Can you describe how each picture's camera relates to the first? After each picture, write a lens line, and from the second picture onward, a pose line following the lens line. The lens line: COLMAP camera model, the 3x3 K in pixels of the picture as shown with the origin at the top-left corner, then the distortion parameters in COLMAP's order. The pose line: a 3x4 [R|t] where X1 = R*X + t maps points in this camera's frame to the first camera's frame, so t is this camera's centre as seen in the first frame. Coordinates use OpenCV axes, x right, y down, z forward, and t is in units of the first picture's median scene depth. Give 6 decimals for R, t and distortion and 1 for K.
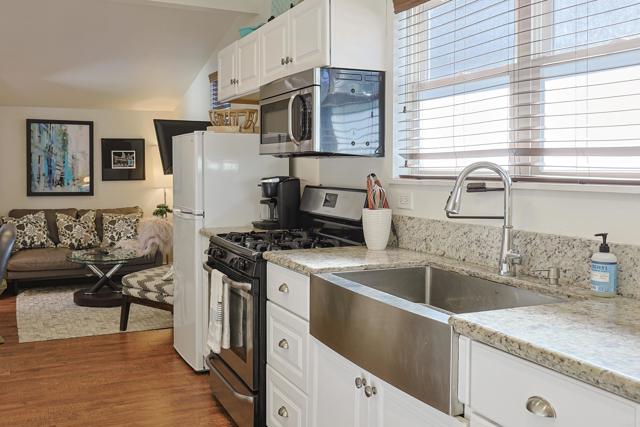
lens RADIAL K [[613.0, 0, 312.8], [0, 613.0, 185.0], [0, 0, 1]] dist [-0.006951, 0.000000]
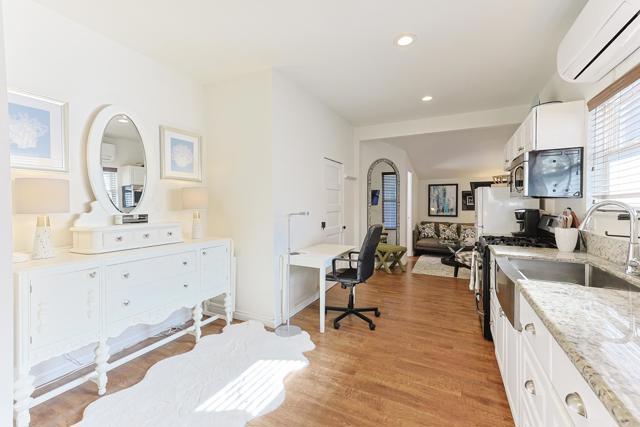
lens RADIAL K [[280.6, 0, 321.8], [0, 280.6, 206.9], [0, 0, 1]] dist [0.004174, -0.001293]
pose [[0.630020, 0.005875, -0.776557, 0.135044], [-0.020279, 0.999755, -0.008888, 0.000106], [0.776314, 0.021348, 0.629985, -0.018927]]
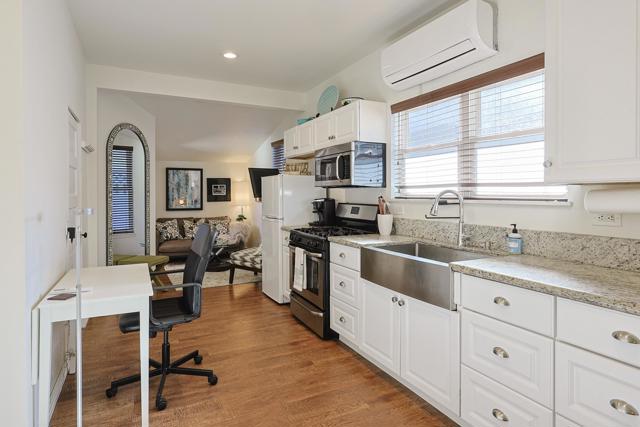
lens RADIAL K [[355.4, 0, 317.0], [0, 355.4, 195.6], [0, 0, 1]] dist [-0.003555, 0.000891]
pose [[0.999391, -0.005578, 0.034455, -0.069074], [0.006402, 0.999695, -0.023836, 0.002169], [-0.034312, 0.024042, 0.999122, -0.053467]]
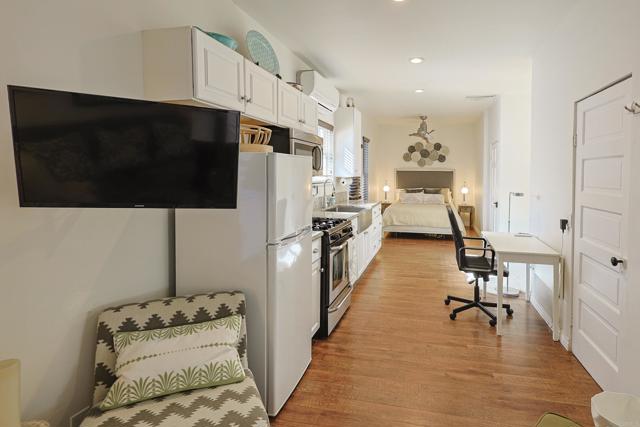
lens RADIAL K [[338.1, 0, 362.9], [0, 338.1, 177.6], [0, 0, 1]] dist [-0.023218, 0.001236]
pose [[-0.797909, -0.018672, 0.602489, -0.398810], [0.005352, 0.999261, 0.038056, -0.042741], [-0.602754, 0.033589, -0.797219, 0.882961]]
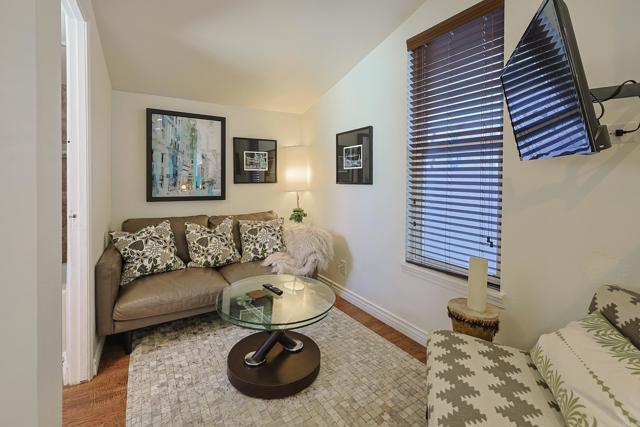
lens RADIAL K [[292.9, 0, 322.9], [0, 292.9, 182.8], [0, 0, 1]] dist [-0.001547, 0.003268]
pose [[0.993490, -0.001621, 0.113909, -0.301156], [0.004066, 0.999766, -0.021242, 0.002208], [-0.113848, 0.021567, 0.993264, 0.634052]]
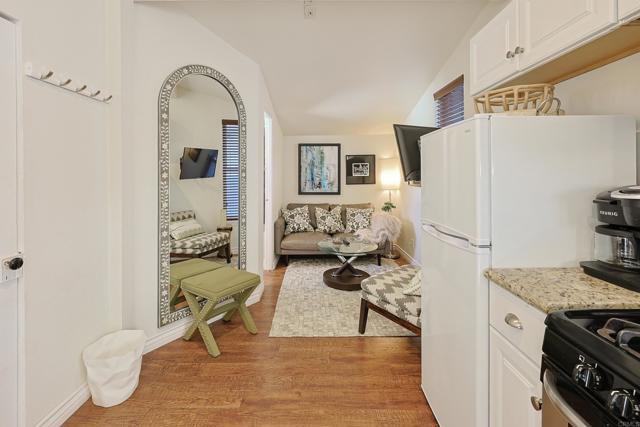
lens RADIAL K [[292.9, 0, 314.0], [0, 292.9, 180.0], [0, 0, 1]] dist [-0.001547, 0.003268]
pose [[0.900171, -0.001047, -0.435535, -0.129708], [-0.005410, 0.999893, -0.013583, -0.008980], [0.435503, 0.014583, 0.900069, 0.401521]]
